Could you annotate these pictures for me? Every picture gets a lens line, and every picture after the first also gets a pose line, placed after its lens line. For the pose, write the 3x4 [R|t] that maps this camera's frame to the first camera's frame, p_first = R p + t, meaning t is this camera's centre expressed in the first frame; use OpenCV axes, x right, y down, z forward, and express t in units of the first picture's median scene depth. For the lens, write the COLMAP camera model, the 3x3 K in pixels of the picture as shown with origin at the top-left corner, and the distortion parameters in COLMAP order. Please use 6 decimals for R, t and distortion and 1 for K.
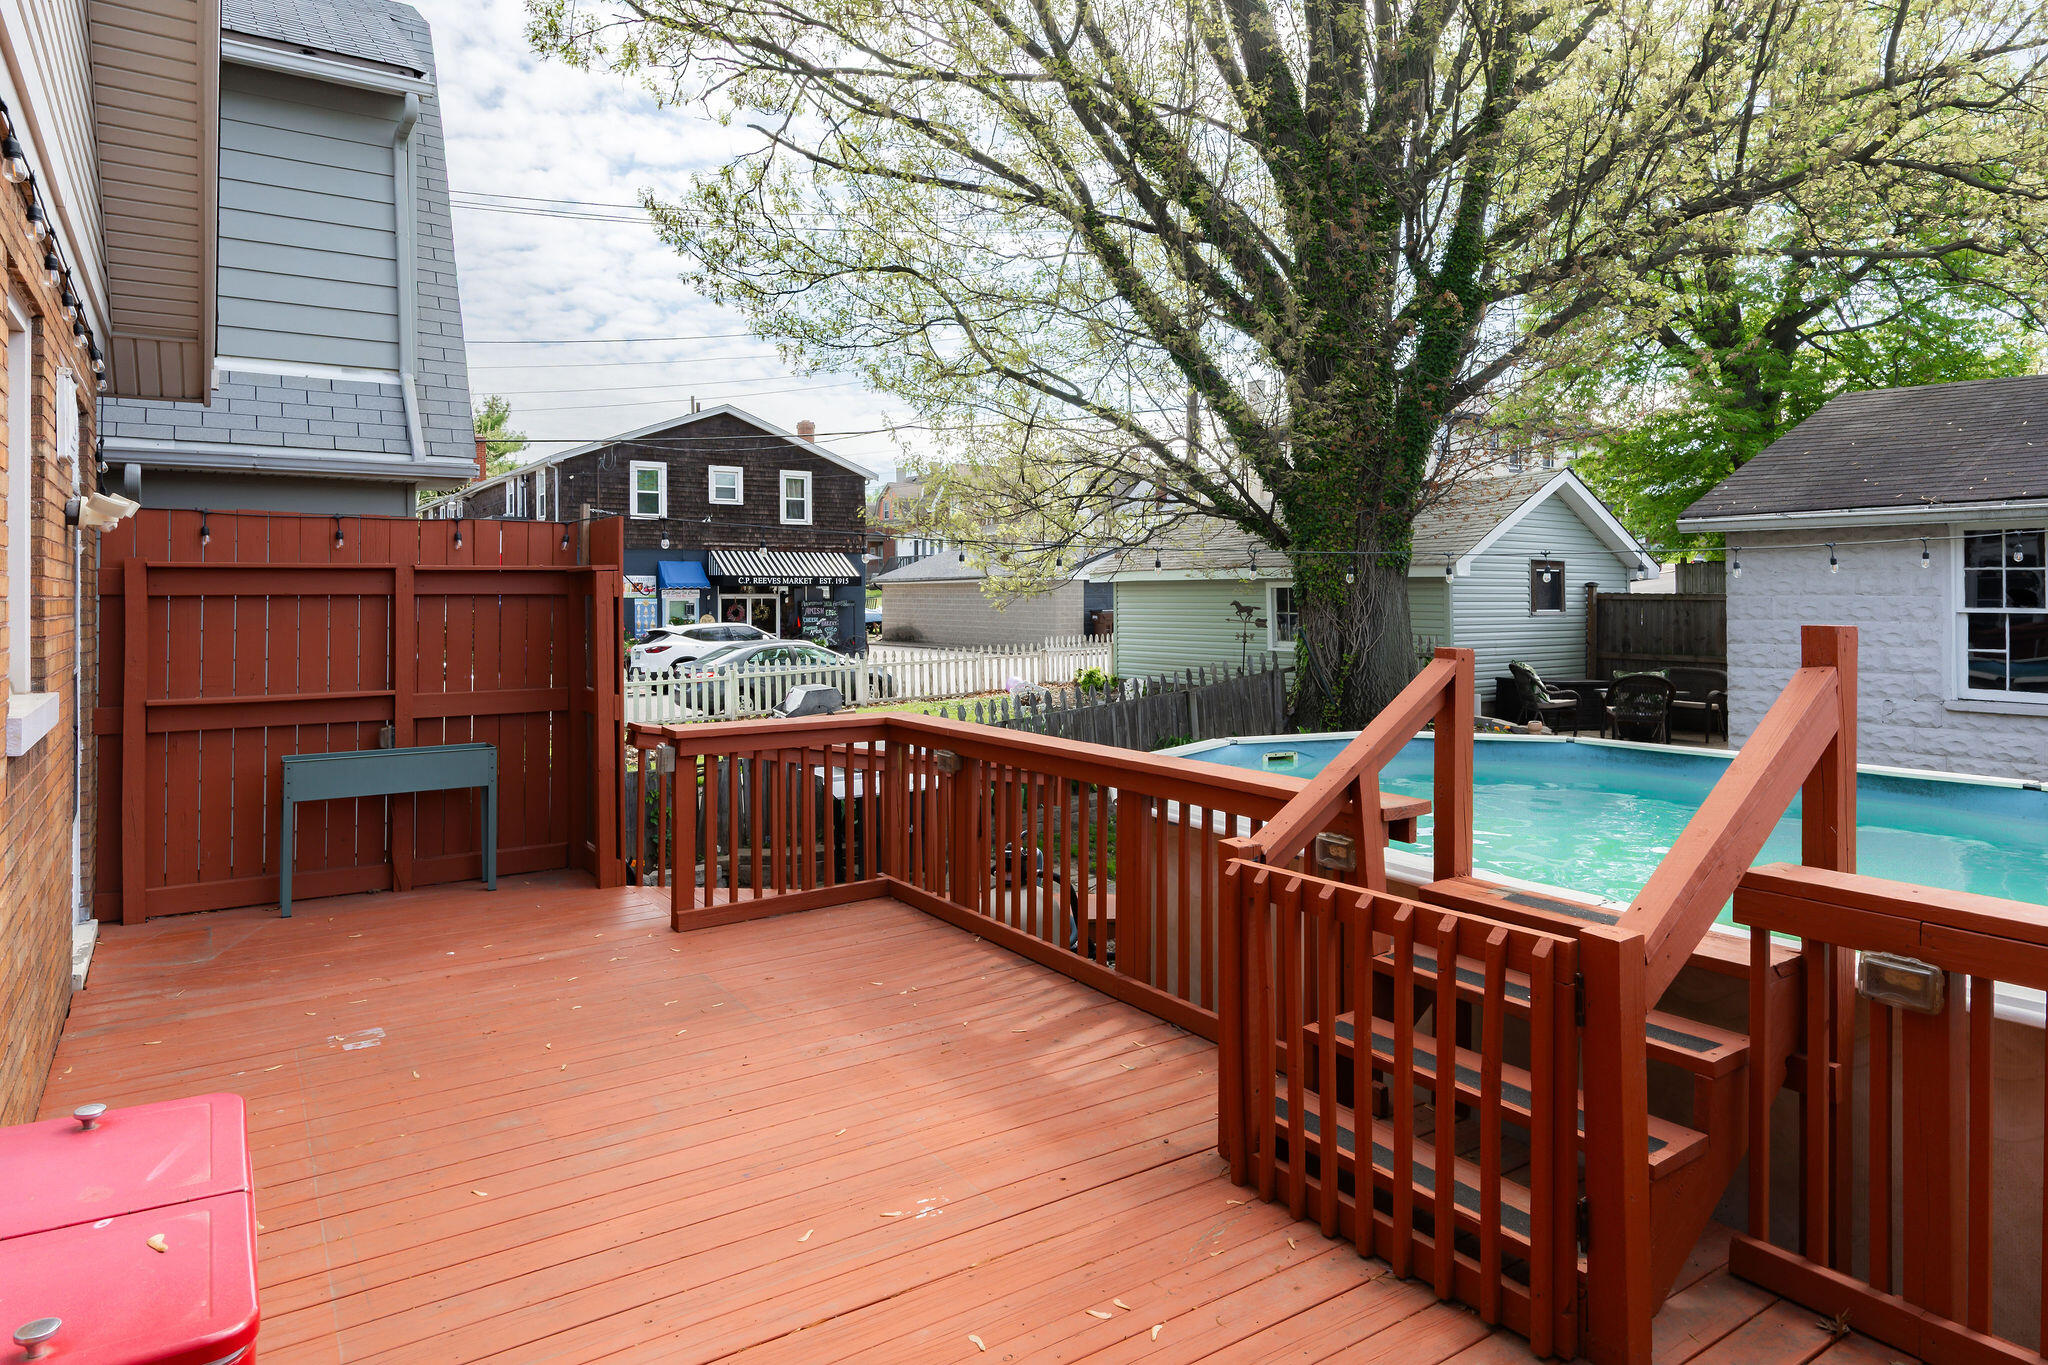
lens RADIAL K [[1242.3, 0, 1067.7], [0, 1242.3, 586.5], [0, 0, 1]] dist [0.001065, 0.000227]
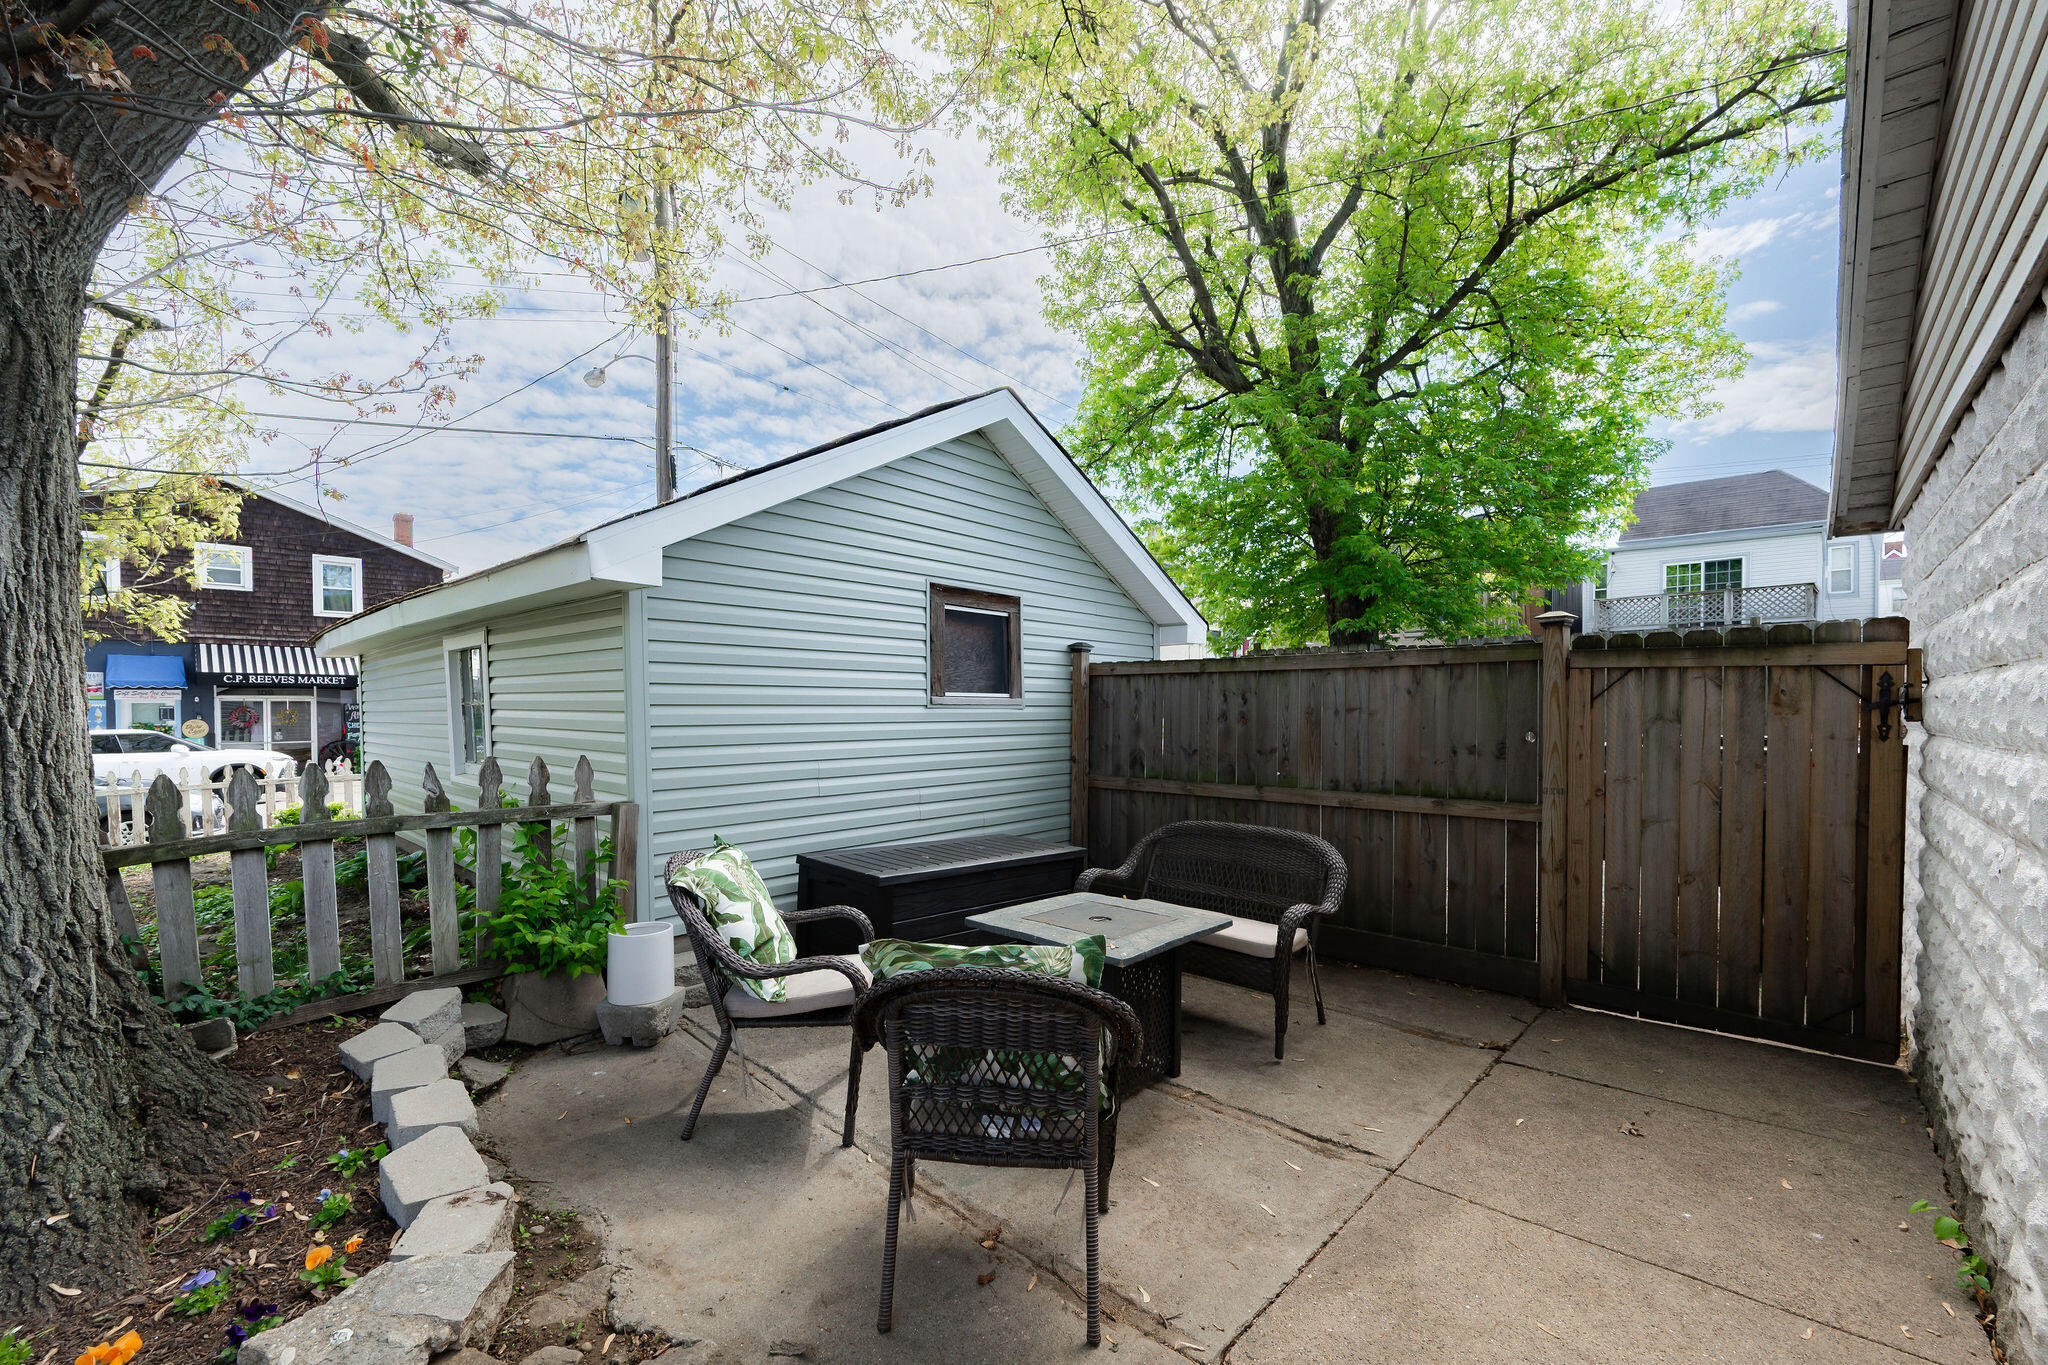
lens RADIAL K [[807.8, 0, 1076.3], [0, 807.8, 717.3], [0, 0, 1]] dist [-0.004422, 0.000041]
pose [[0.975901, -0.002417, 0.218201, 0.437702], [-0.001238, 0.999861, 0.016609, 0.028134], [-0.218211, -0.016479, 0.975763, 0.845367]]
